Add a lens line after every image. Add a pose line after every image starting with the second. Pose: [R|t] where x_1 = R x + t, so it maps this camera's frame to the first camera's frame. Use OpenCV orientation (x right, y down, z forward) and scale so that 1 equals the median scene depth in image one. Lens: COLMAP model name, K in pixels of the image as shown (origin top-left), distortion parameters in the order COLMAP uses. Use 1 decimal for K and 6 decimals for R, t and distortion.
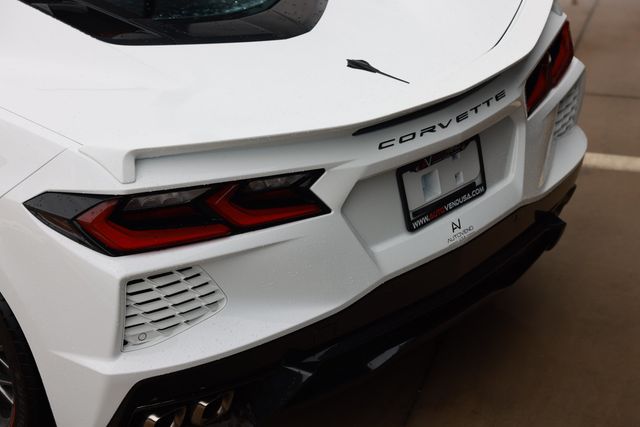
lens RADIAL K [[1096.4, 0, 320.5], [0, 1096.4, 211.8], [0, 0, 1]] dist [0.193398, 0.000000]
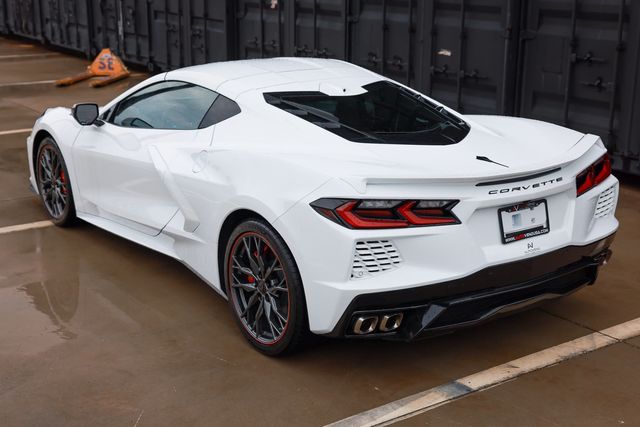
lens RADIAL K [[913.0, 0, 318.2], [0, 913.0, 209.9], [0, 0, 1]] dist [0.054806, 0.000000]
pose [[0.983955, 0.071681, -0.163383, 0.022532], [-0.100567, 0.979234, -0.176030, 0.281016], [0.147373, 0.189637, 0.970731, -0.592639]]
